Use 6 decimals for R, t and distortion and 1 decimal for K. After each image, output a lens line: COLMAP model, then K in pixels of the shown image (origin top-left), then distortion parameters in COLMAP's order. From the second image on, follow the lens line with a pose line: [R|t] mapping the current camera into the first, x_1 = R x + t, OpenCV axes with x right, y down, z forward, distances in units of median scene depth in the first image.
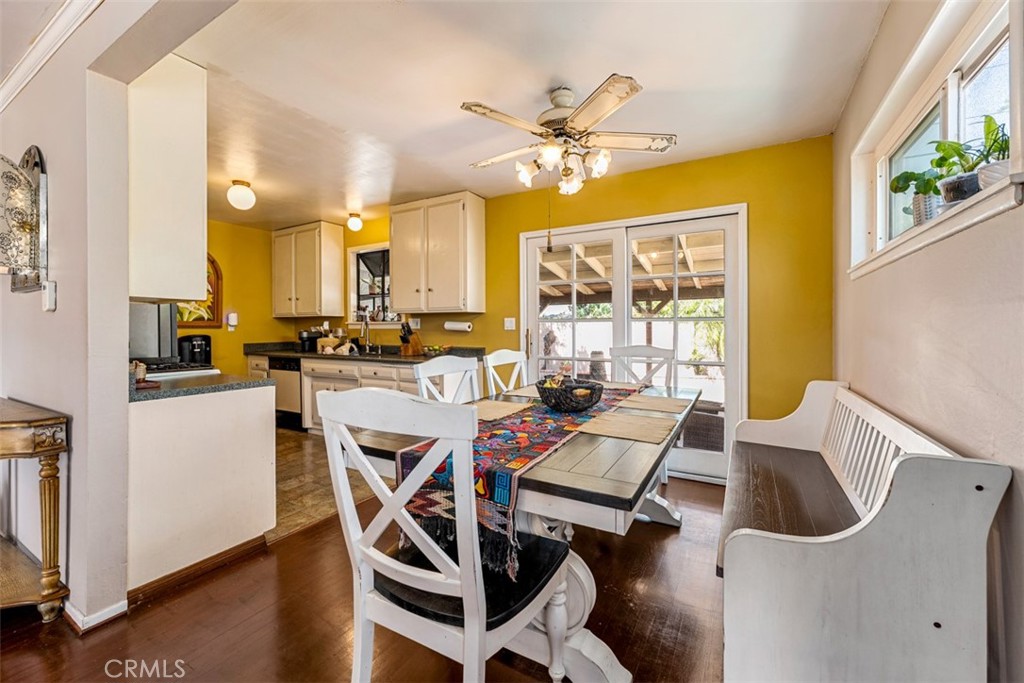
lens RADIAL K [[410.5, 0, 509.6], [0, 410.5, 331.1], [0, 0, 1]] dist [-0.000236, -0.000133]
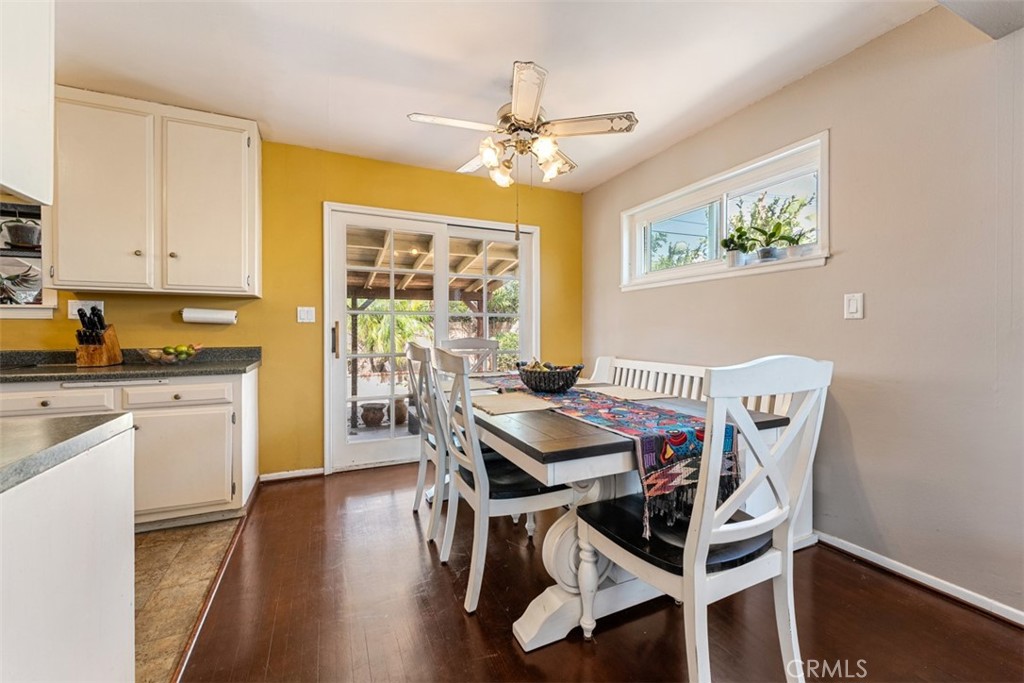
lens RADIAL K [[410.5, 0, 510.5], [0, 410.5, 331.0], [0, 0, 1]] dist [-0.000236, -0.000133]
pose [[0.581708, 0.000361, 0.813397, -0.348256], [0.005760, 0.999973, -0.004563, 0.016399], [-0.813377, 0.007340, 0.581690, 0.204089]]
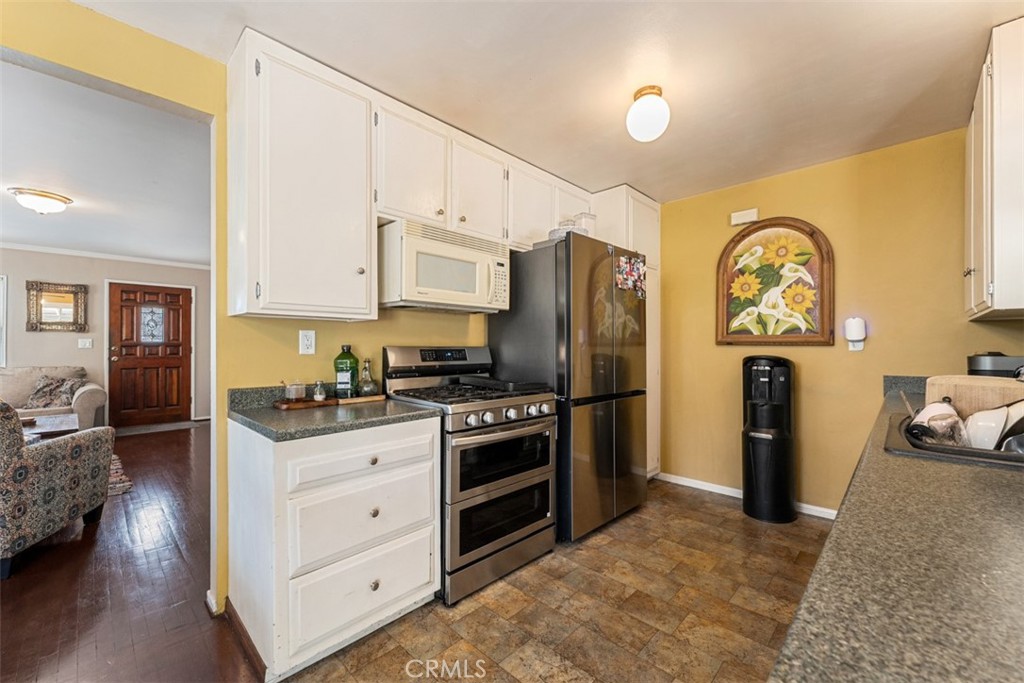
lens RADIAL K [[410.5, 0, 504.9], [0, 410.5, 344.3], [0, 0, 1]] dist [-0.000236, -0.000133]
pose [[-0.243958, 0.001199, -0.969785, -0.036848], [-0.007422, 0.999968, 0.003103, -0.007782], [0.969757, 0.007955, -0.243941, 0.736974]]
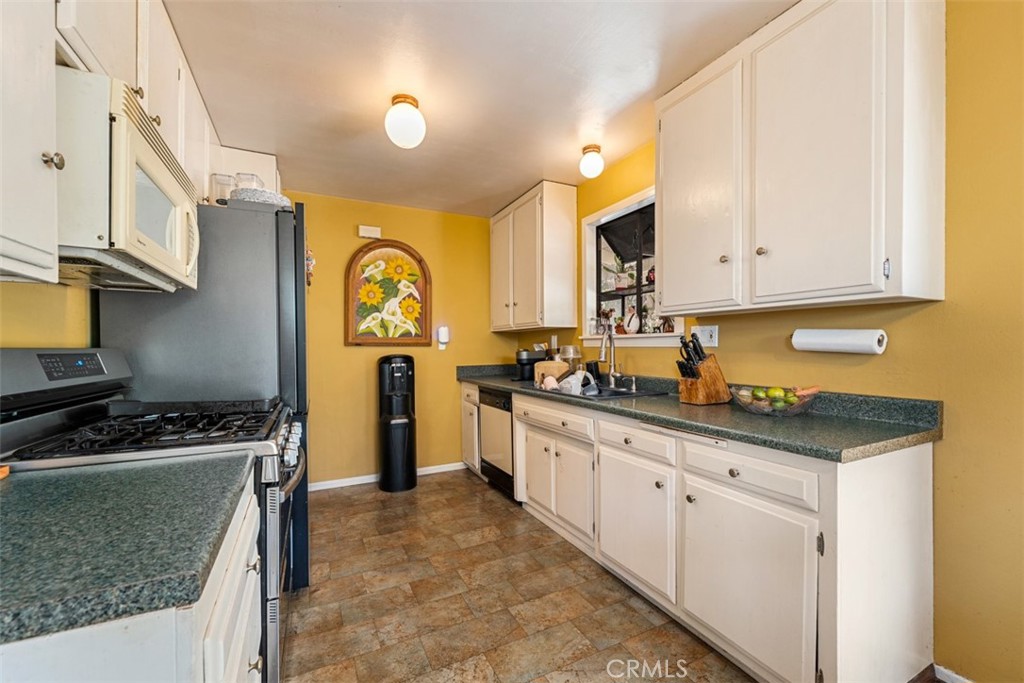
lens RADIAL K [[410.5, 0, 510.5], [0, 410.5, 349.4], [0, 0, 1]] dist [-0.000236, -0.000133]
pose [[0.835390, 0.003015, -0.549649, -0.154729], [-0.002305, 0.999995, 0.001981, -0.002980], [0.549653, -0.000387, 0.835393, 0.456331]]
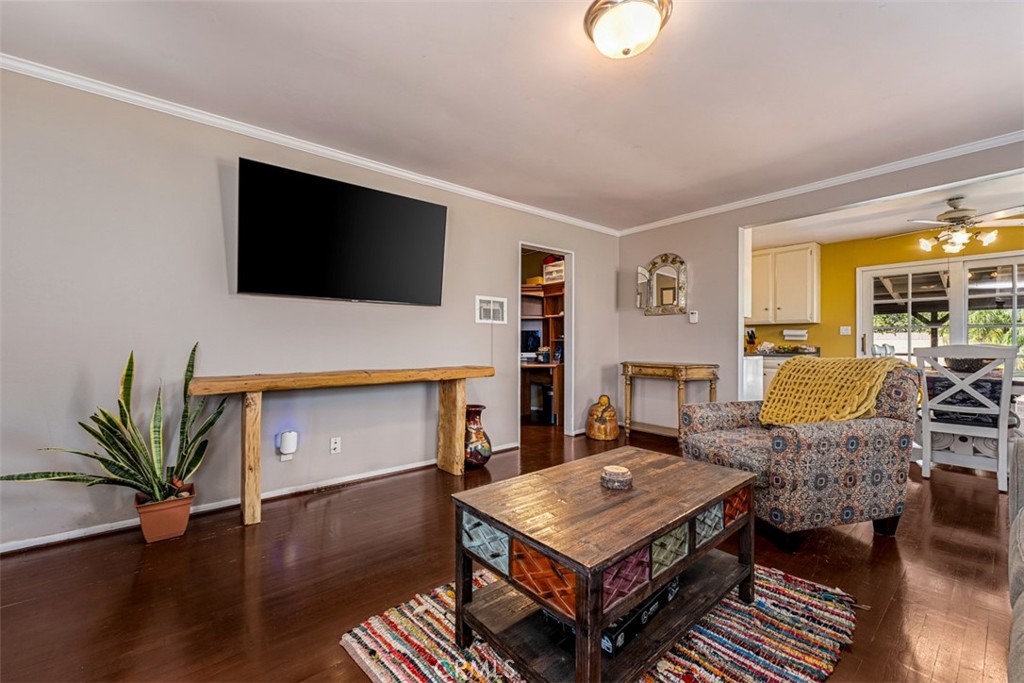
lens RADIAL K [[410.5, 0, 506.8], [0, 410.5, 340.9], [0, 0, 1]] dist [-0.000236, -0.000133]
pose [[0.937115, 0.005177, -0.348982, -0.526046], [-0.009071, 0.999914, -0.009523, 0.036771], [0.348903, 0.012090, 0.937081, -0.661438]]
